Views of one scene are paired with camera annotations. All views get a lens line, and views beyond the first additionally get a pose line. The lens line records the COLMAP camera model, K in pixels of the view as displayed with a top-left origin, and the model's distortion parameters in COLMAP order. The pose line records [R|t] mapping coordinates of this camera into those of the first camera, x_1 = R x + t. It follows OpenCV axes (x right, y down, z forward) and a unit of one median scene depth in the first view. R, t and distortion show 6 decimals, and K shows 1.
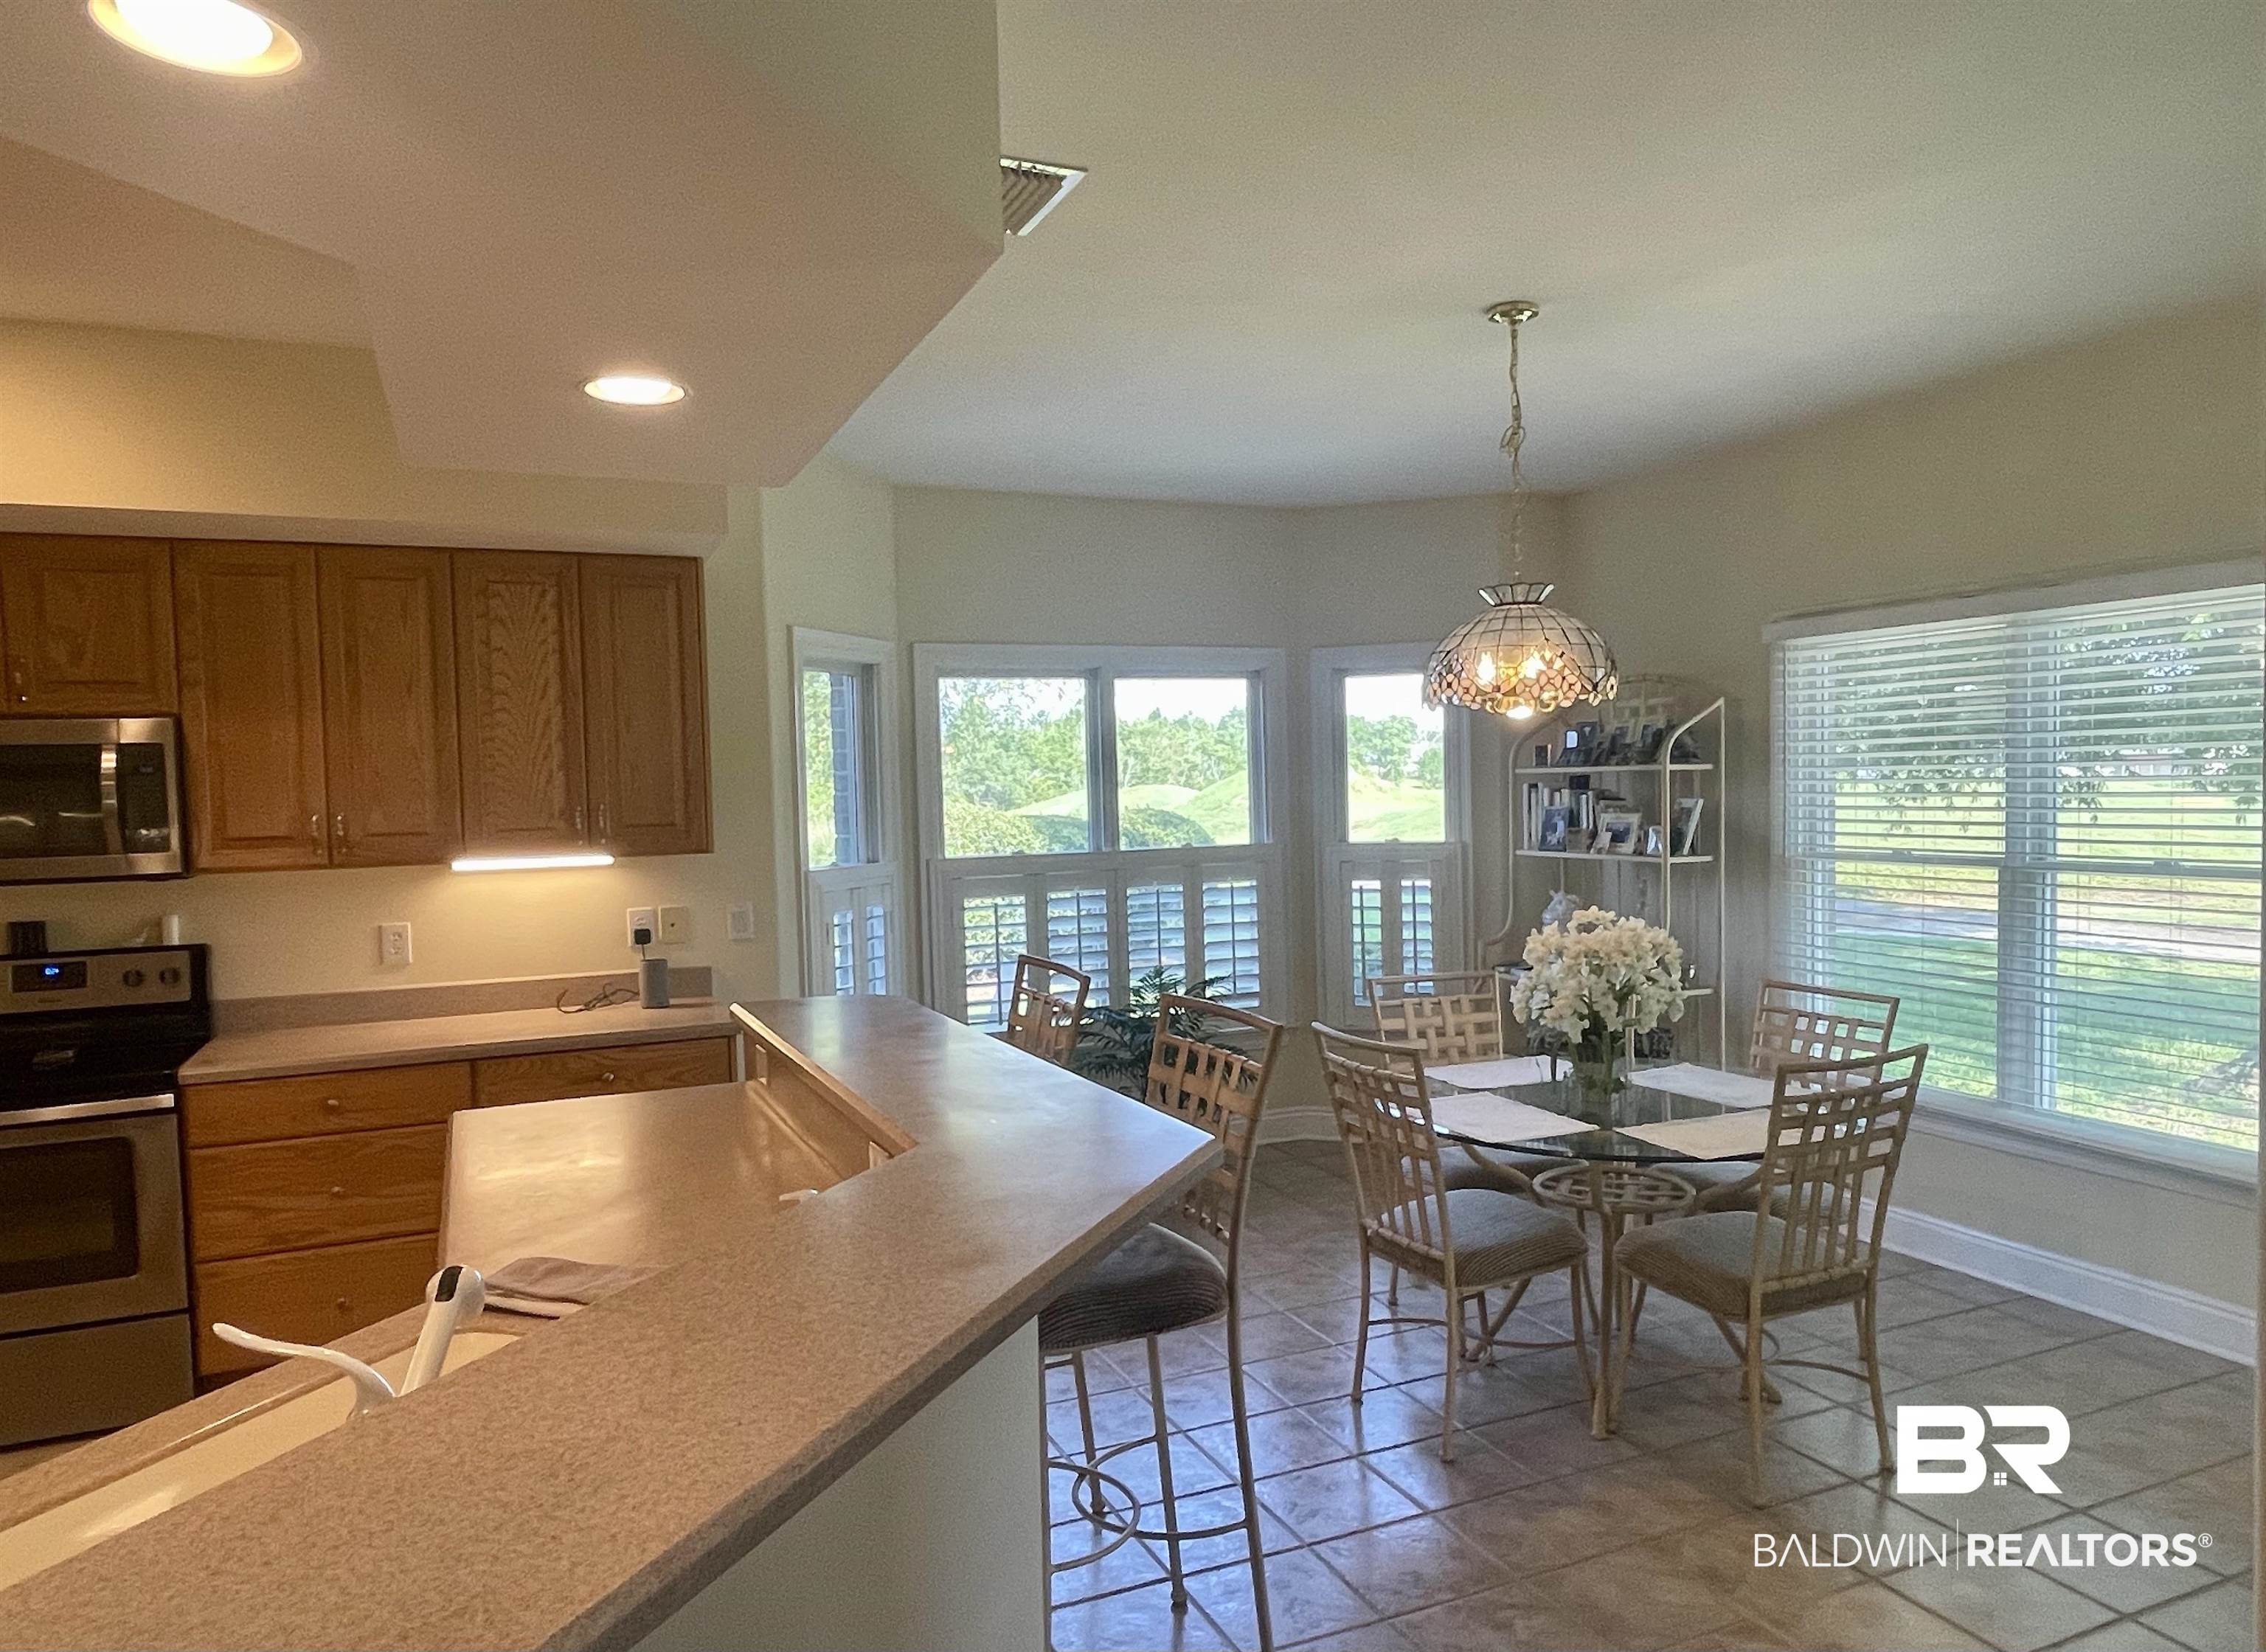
lens RADIAL K [[1480.1, 0, 1115.2], [0, 1480.1, 863.1], [0, 0, 1]] dist [-0.001116, 0.000210]
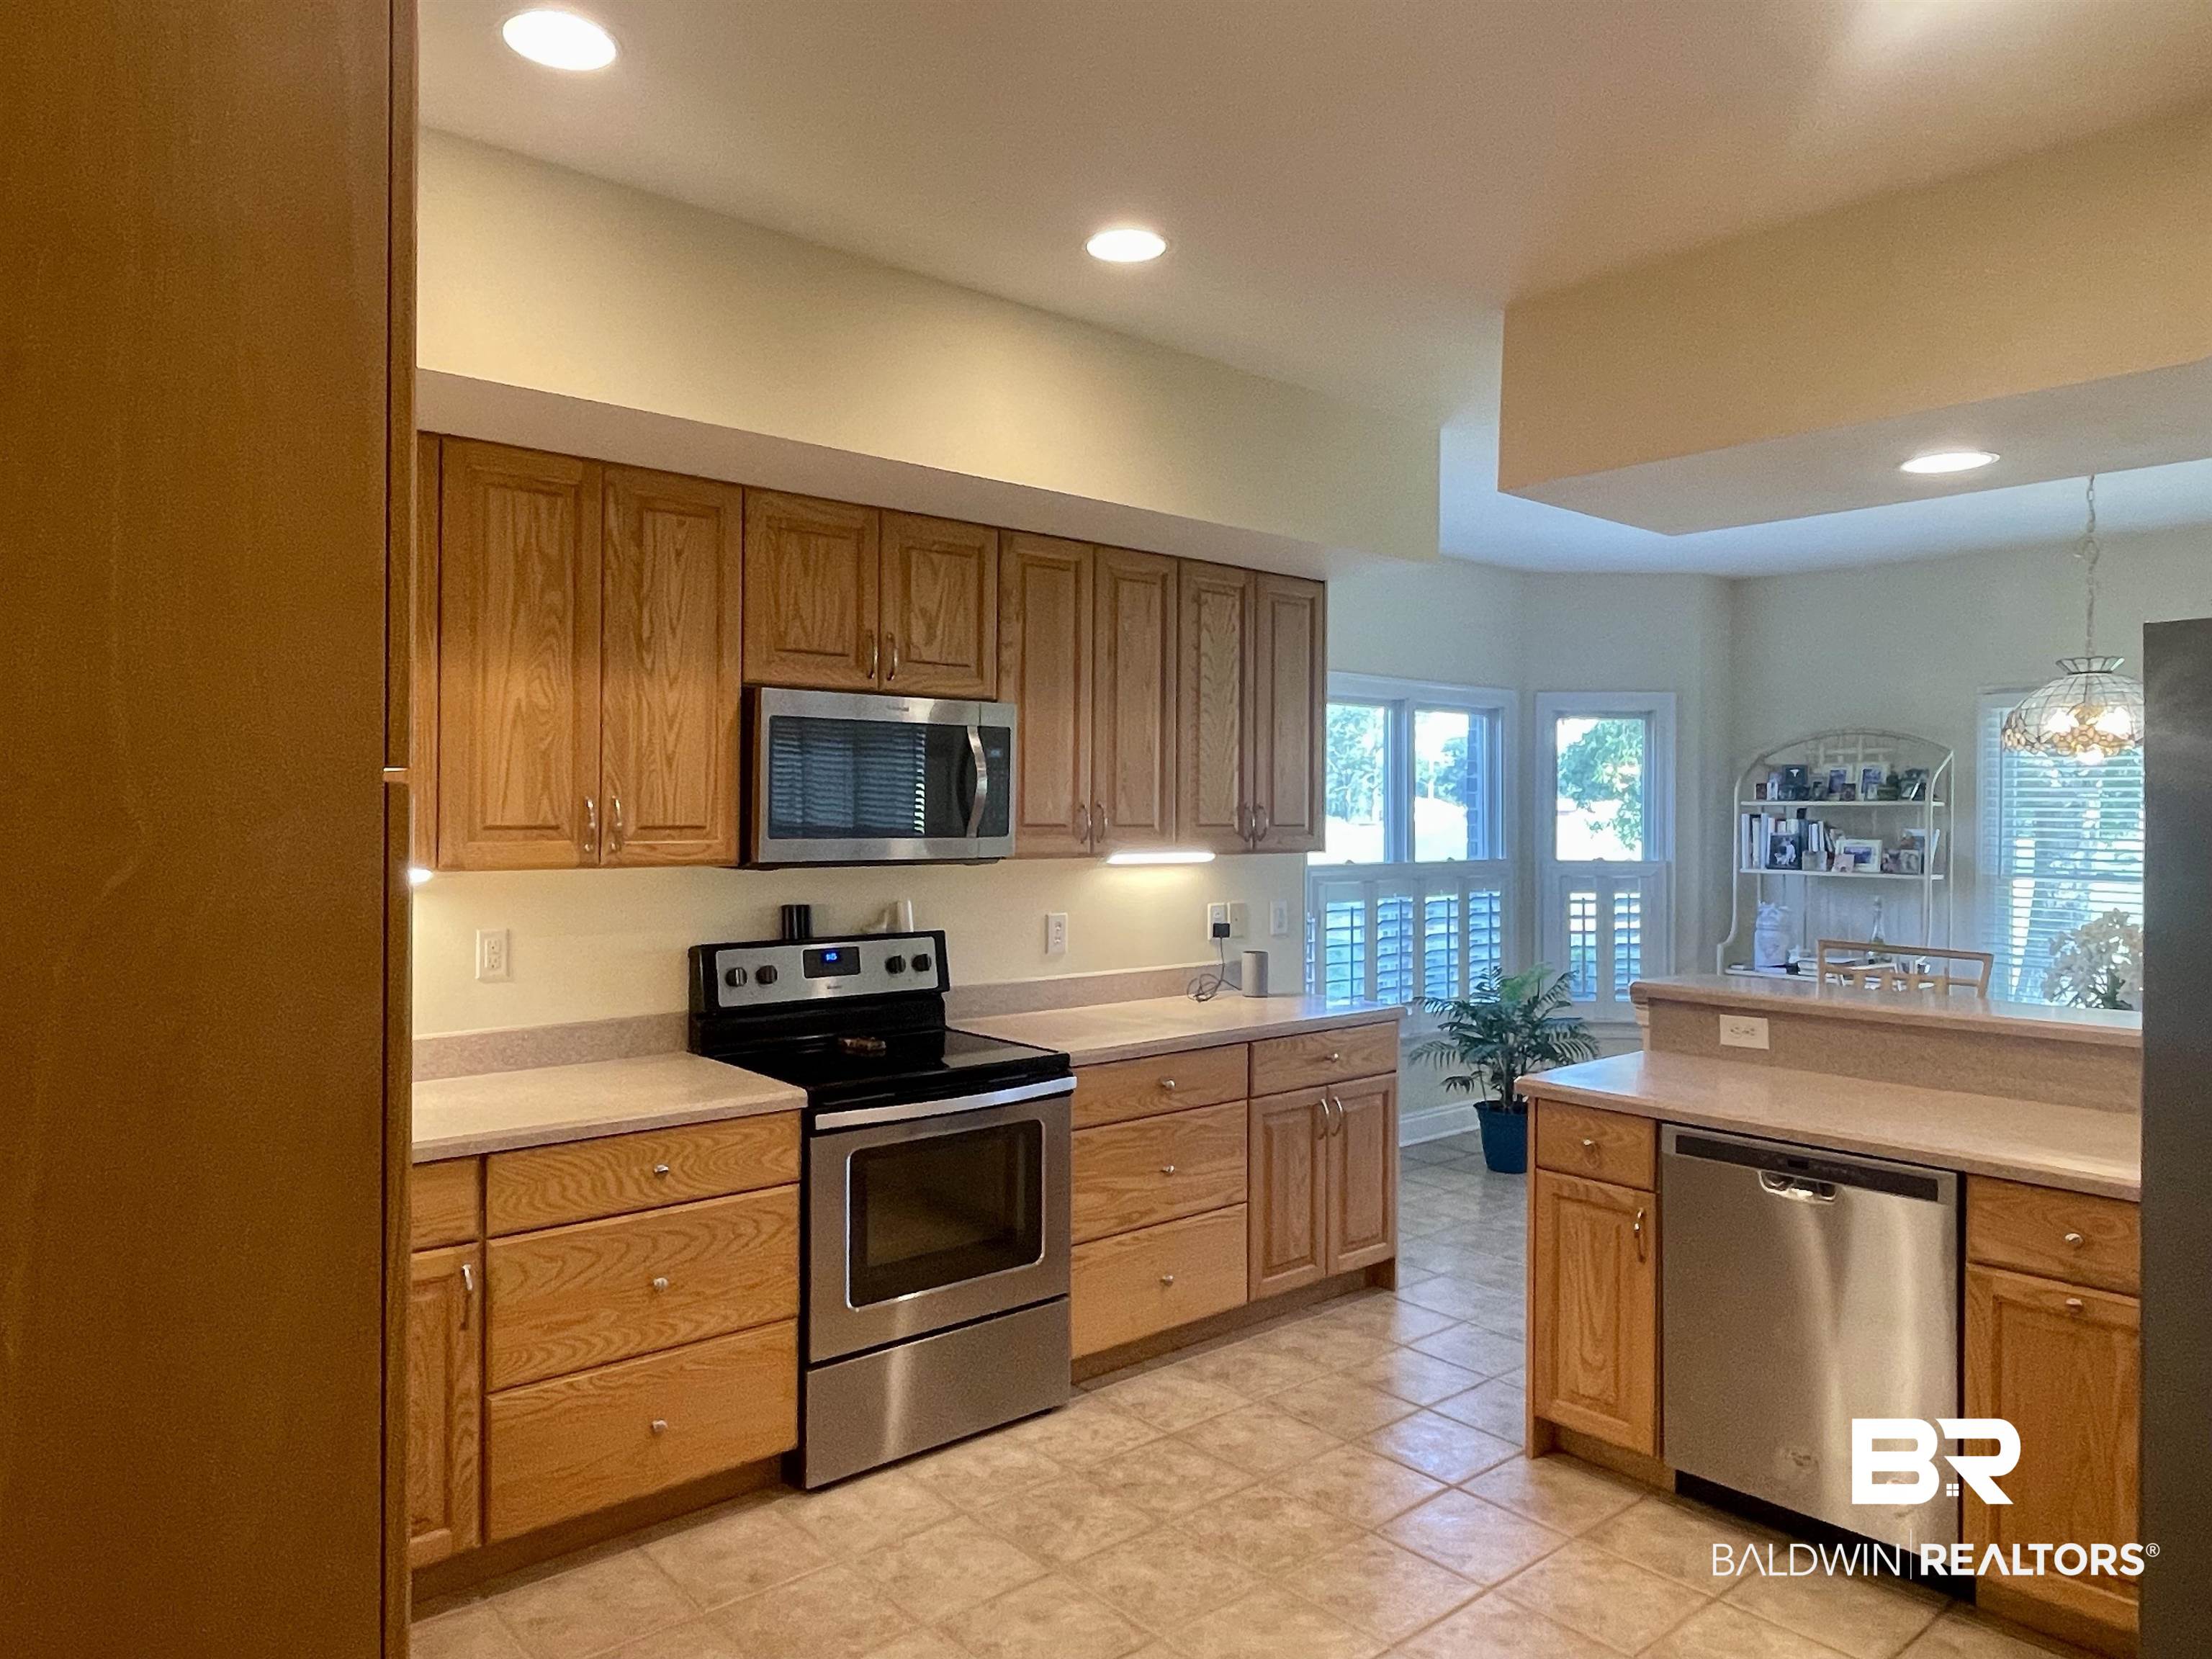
lens RADIAL K [[1444.8, 0, 1061.1], [0, 1444.8, 805.0], [0, 0, 1]] dist [-0.001593, 0.002053]
pose [[0.957830, 0.032980, 0.285437, -0.722055], [-0.015728, 0.997919, -0.062524, 0.026409], [-0.286906, 0.055398, 0.956356, 0.039330]]
